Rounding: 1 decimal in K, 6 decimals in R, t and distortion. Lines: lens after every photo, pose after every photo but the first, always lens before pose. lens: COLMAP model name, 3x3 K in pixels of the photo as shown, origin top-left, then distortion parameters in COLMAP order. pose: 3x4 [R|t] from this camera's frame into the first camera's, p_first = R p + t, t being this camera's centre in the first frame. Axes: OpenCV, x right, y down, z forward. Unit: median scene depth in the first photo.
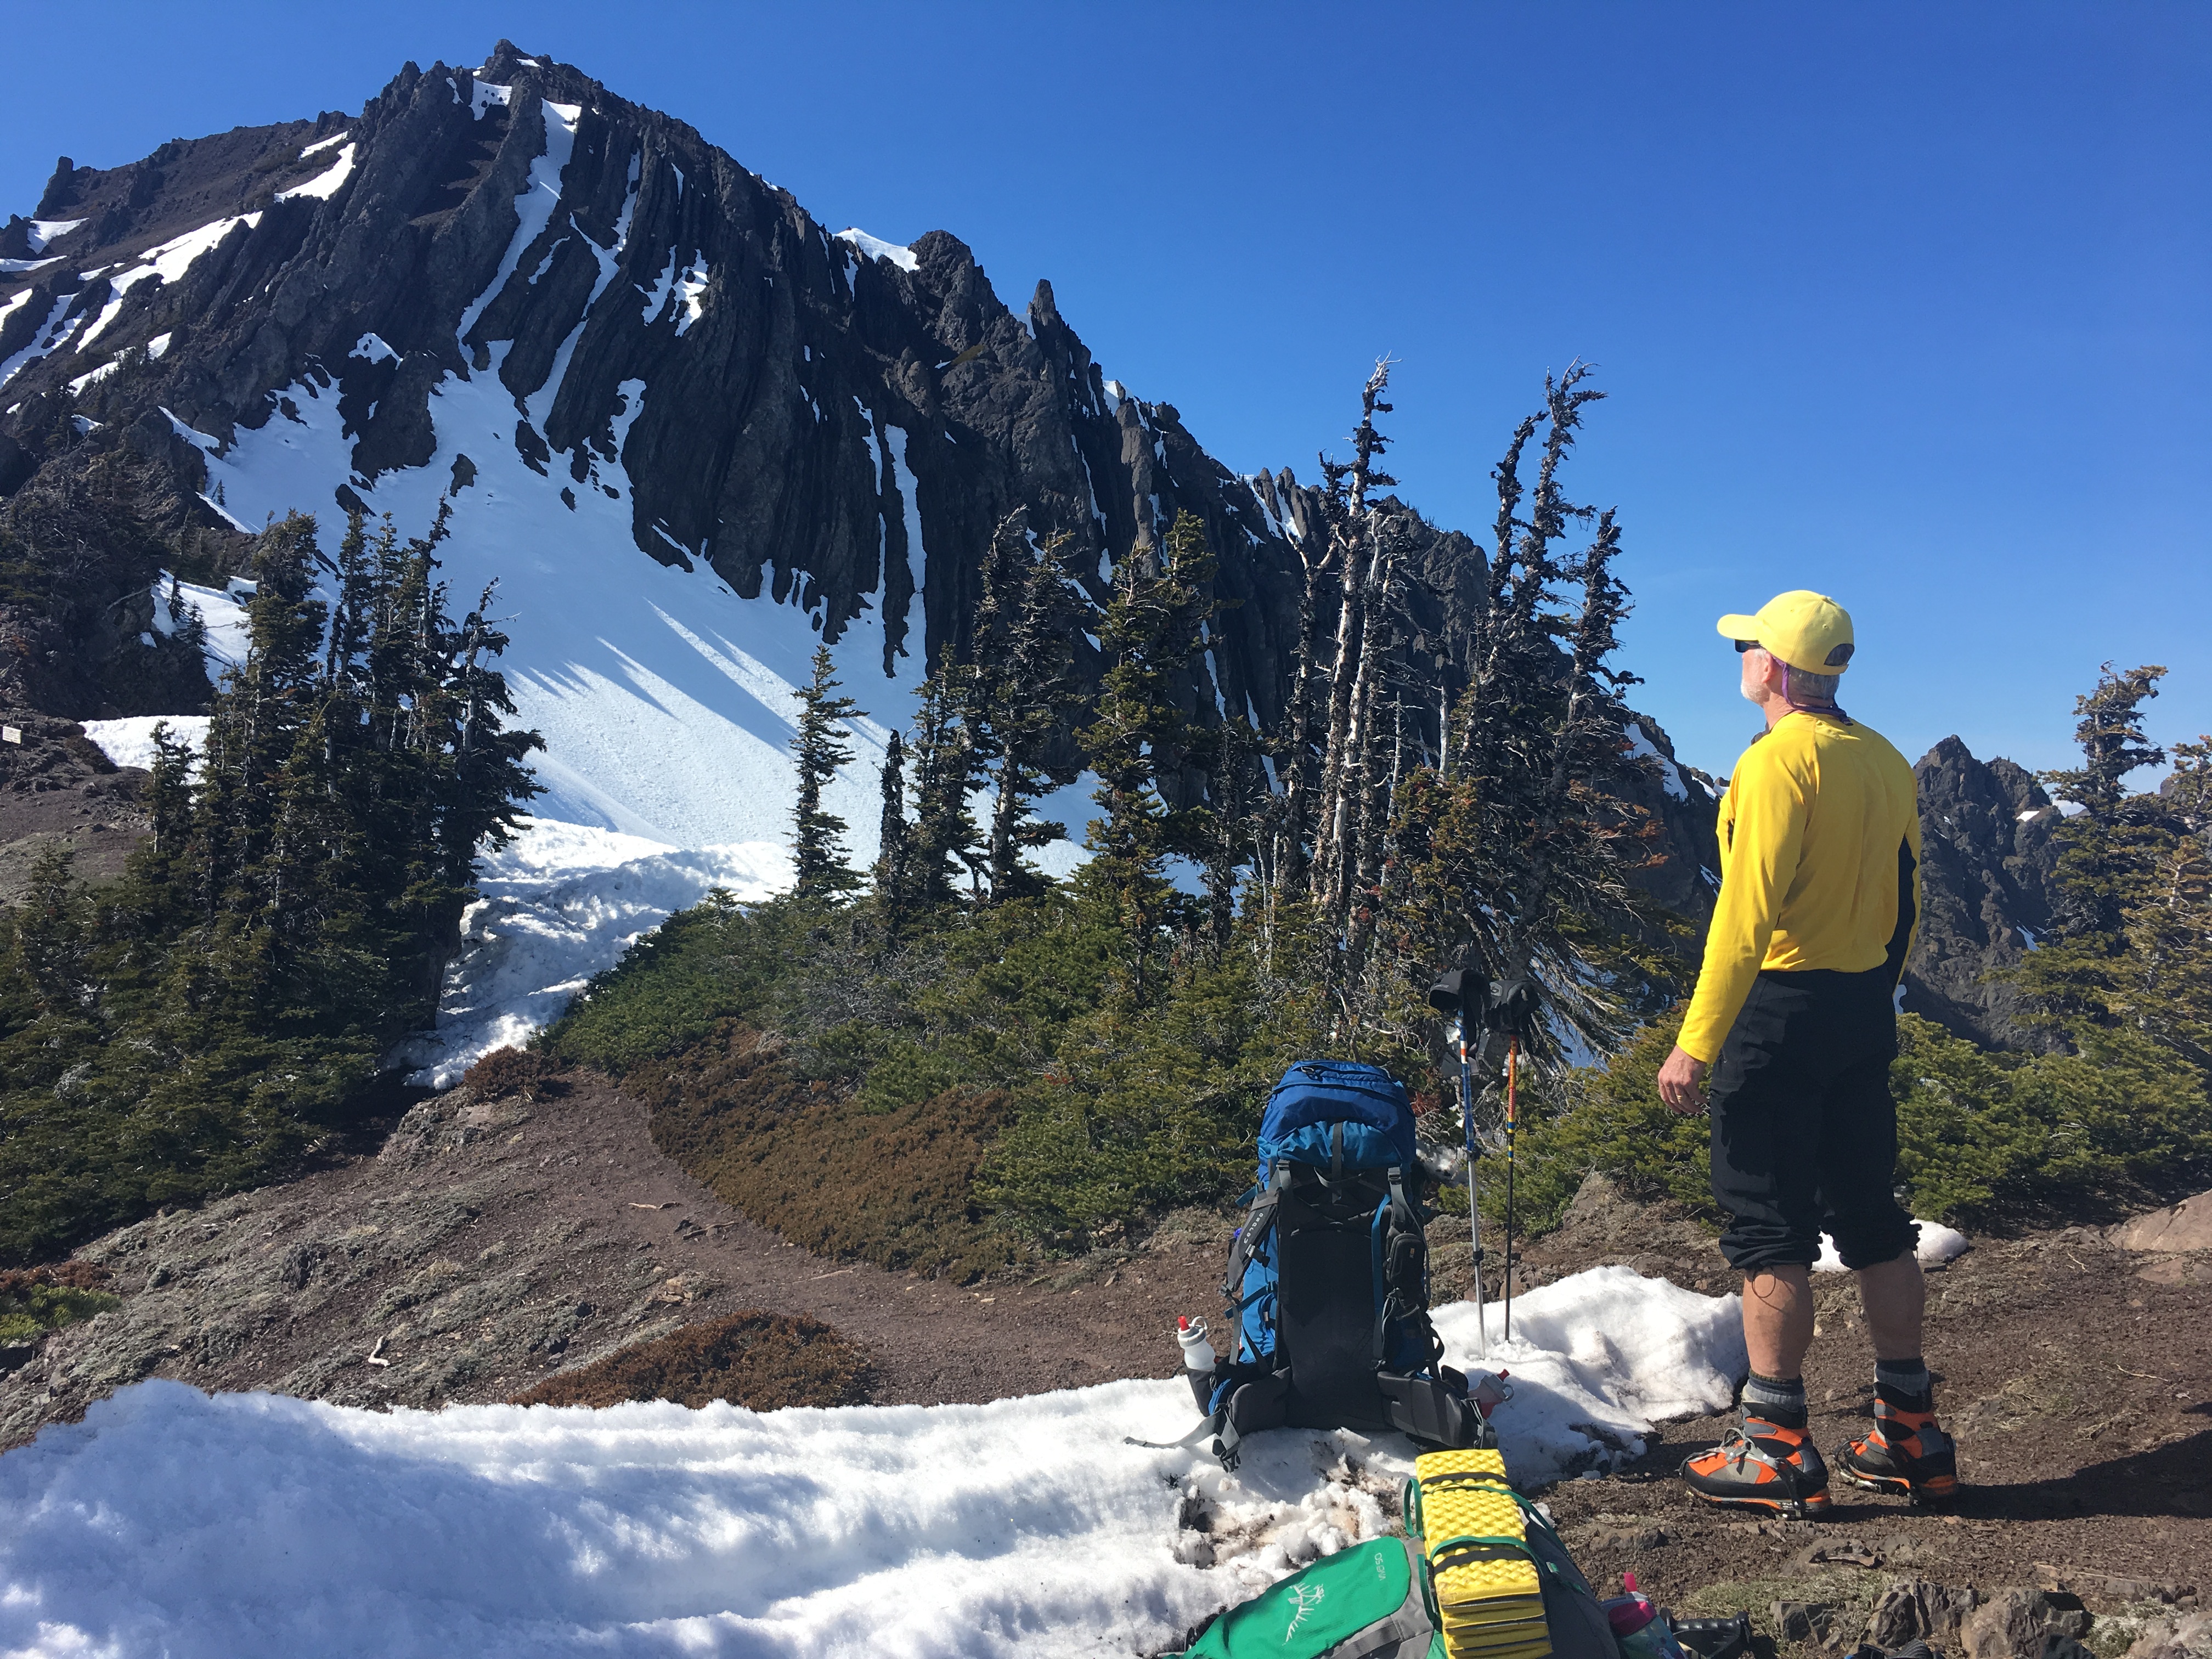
lens RADIAL K [[1843.6, 0, 1102.1], [0, 1843.6, 842.5], [0, 0, 1]] dist [0.028680, -0.014743]
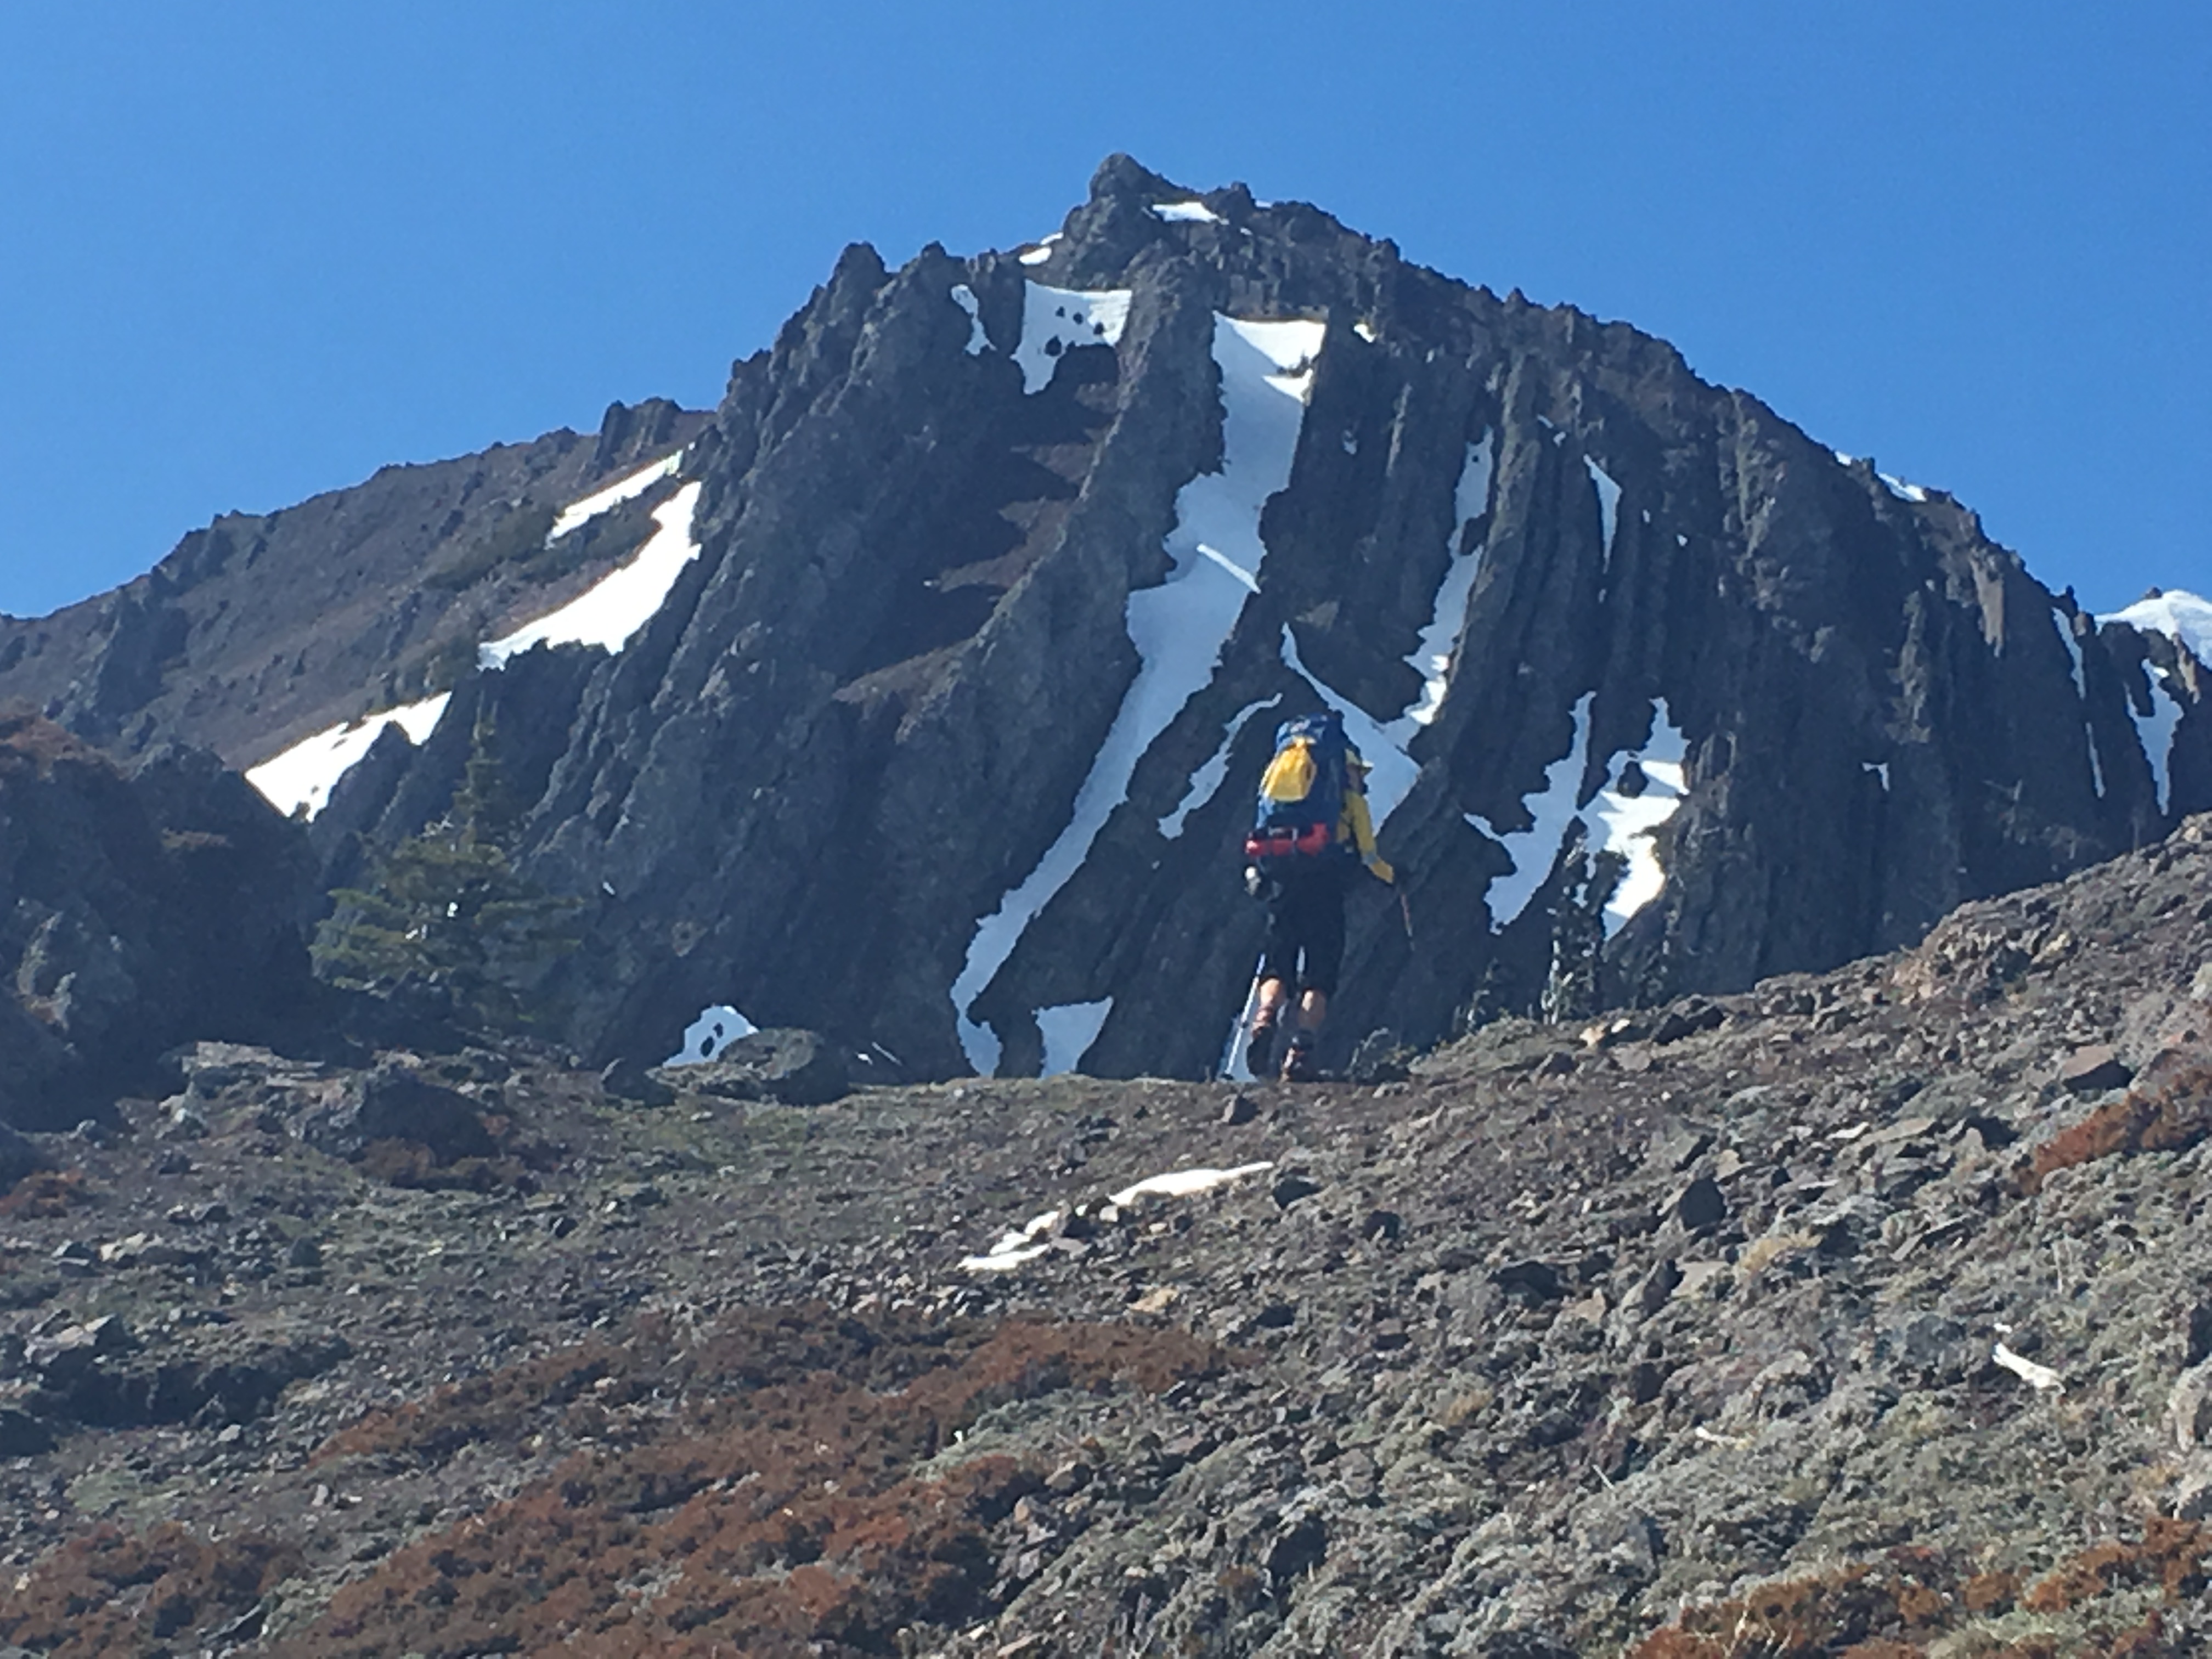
lens RADIAL K [[6852.6, 0, 1106.3], [0, 6852.6, 827.9], [0, 0, 1]] dist [-0.590515, 0.000000]
pose [[0.951028, -0.071554, -0.300710, 0.049601], [-0.015599, 0.960489, -0.277881, 0.038268], [0.308712, 0.268964, 0.912335, -0.124527]]
